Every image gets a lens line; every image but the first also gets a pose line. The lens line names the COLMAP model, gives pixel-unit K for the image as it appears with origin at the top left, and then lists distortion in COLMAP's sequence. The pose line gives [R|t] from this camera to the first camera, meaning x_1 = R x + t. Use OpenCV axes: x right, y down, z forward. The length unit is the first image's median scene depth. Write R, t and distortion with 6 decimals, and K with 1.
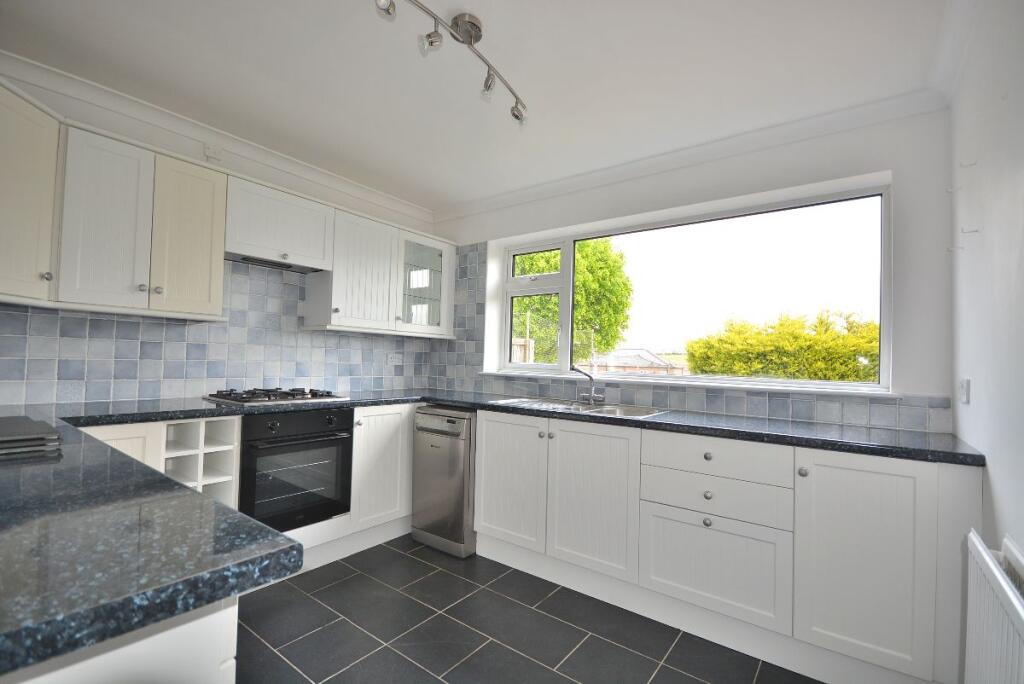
lens RADIAL K [[462.5, 0, 528.1], [0, 462.5, 346.0], [0, 0, 1]] dist [0.018153, -0.006795]
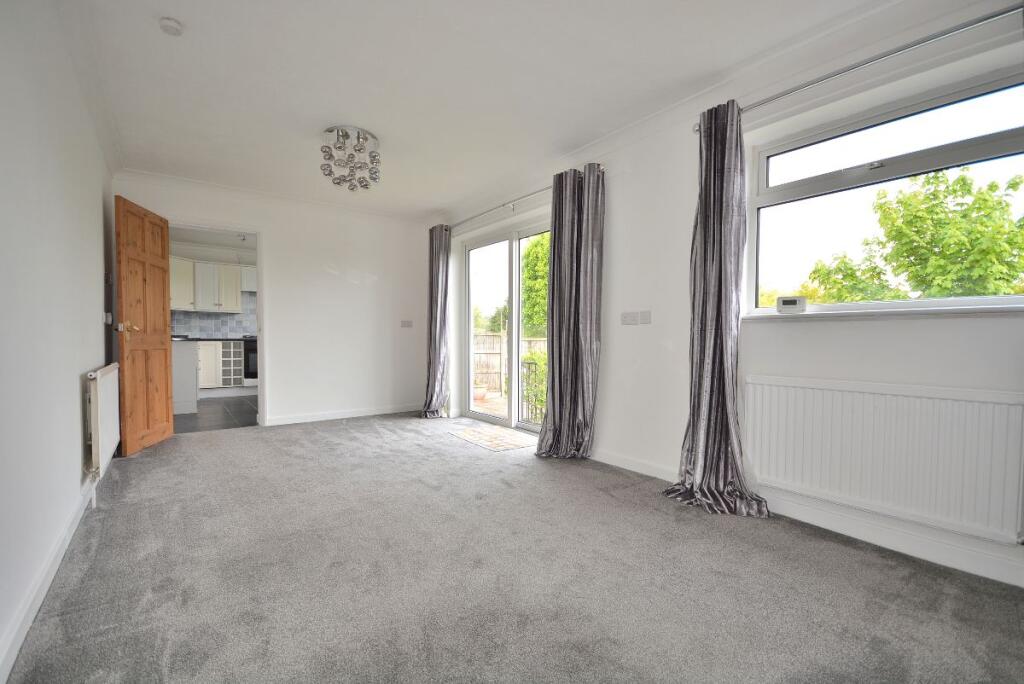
lens RADIAL K [[429.5, 0, 514.9], [0, 429.5, 342.7], [0, 0, 1]] dist [0.001879, 0.000028]
pose [[0.969147, -0.035881, -0.243858, 1.828670], [0.043286, 0.998748, 0.025072, 0.154223], [0.242653, -0.034854, 0.969487, -1.375517]]
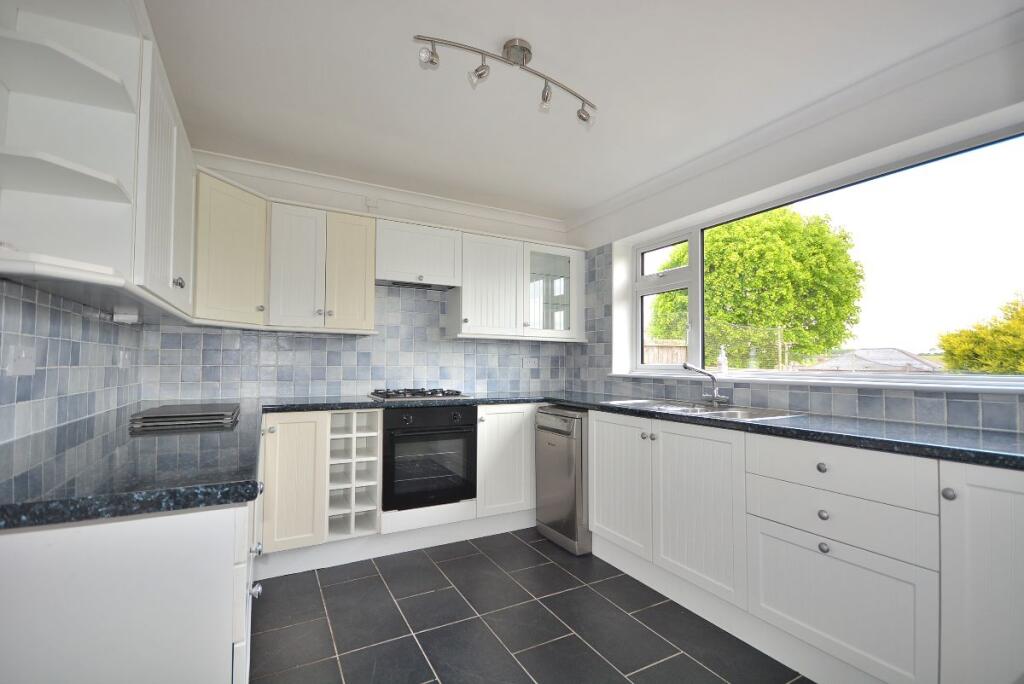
lens RADIAL K [[462.5, 0, 511.2], [0, 462.5, 344.6], [0, 0, 1]] dist [0.018153, -0.006795]
pose [[0.909469, -0.040171, -0.413827, 0.194429], [0.032686, 0.999149, -0.025156, 0.018367], [0.414486, 0.009353, 0.910008, 0.010574]]
